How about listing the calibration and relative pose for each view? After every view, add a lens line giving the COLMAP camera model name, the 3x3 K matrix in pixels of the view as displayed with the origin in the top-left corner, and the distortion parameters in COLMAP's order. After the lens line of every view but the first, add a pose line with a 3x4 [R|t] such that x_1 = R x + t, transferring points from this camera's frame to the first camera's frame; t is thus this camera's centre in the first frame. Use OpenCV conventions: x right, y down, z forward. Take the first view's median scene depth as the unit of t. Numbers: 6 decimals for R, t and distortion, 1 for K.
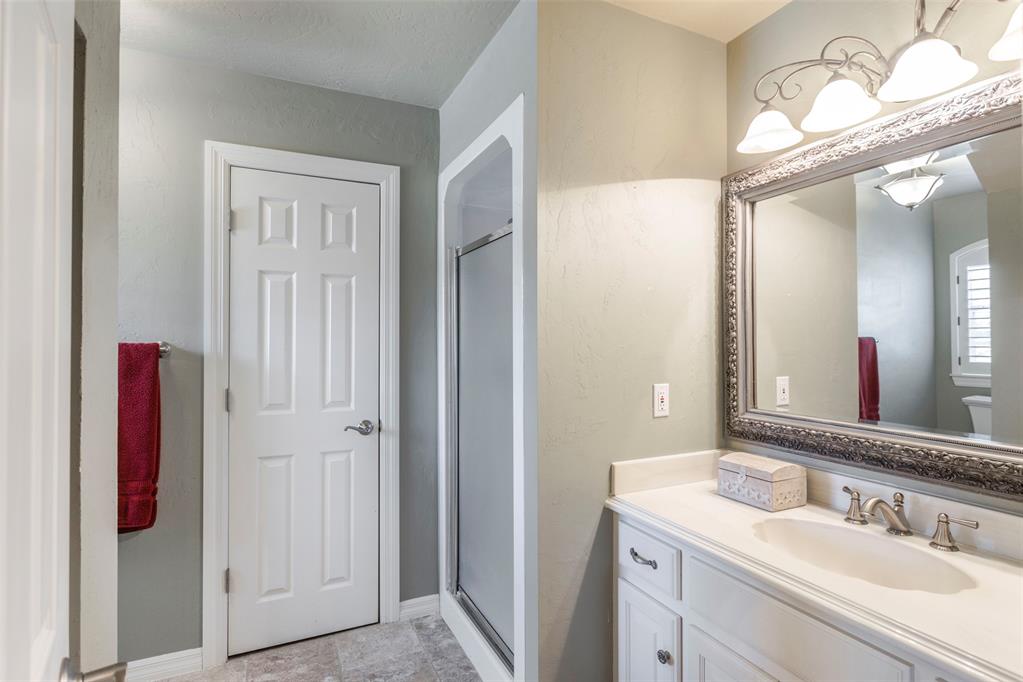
lens RADIAL K [[499.3, 0, 511.7], [0, 499.3, 338.8], [0, 0, 1]] dist [-0.002347, -0.000164]
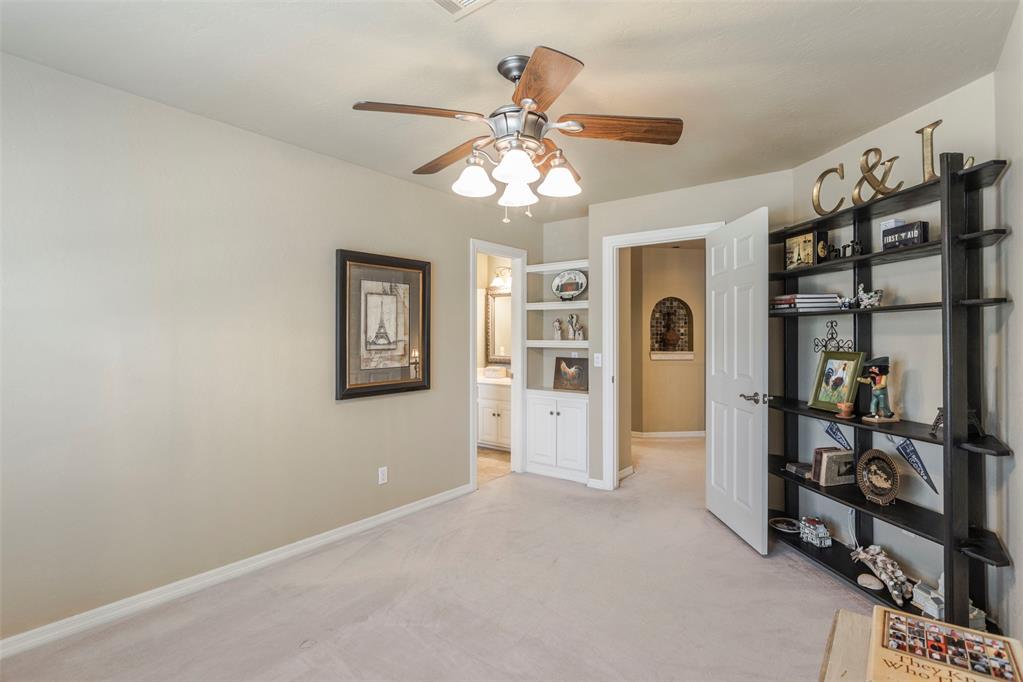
lens RADIAL K [[499.3, 0, 513.3], [0, 499.3, 338.6], [0, 0, 1]] dist [-0.002347, -0.000164]
pose [[0.900773, 0.004945, 0.434262, -0.928571], [-0.007753, 0.999959, 0.004696, 0.004528], [-0.434221, -0.007597, 0.900774, -2.243445]]
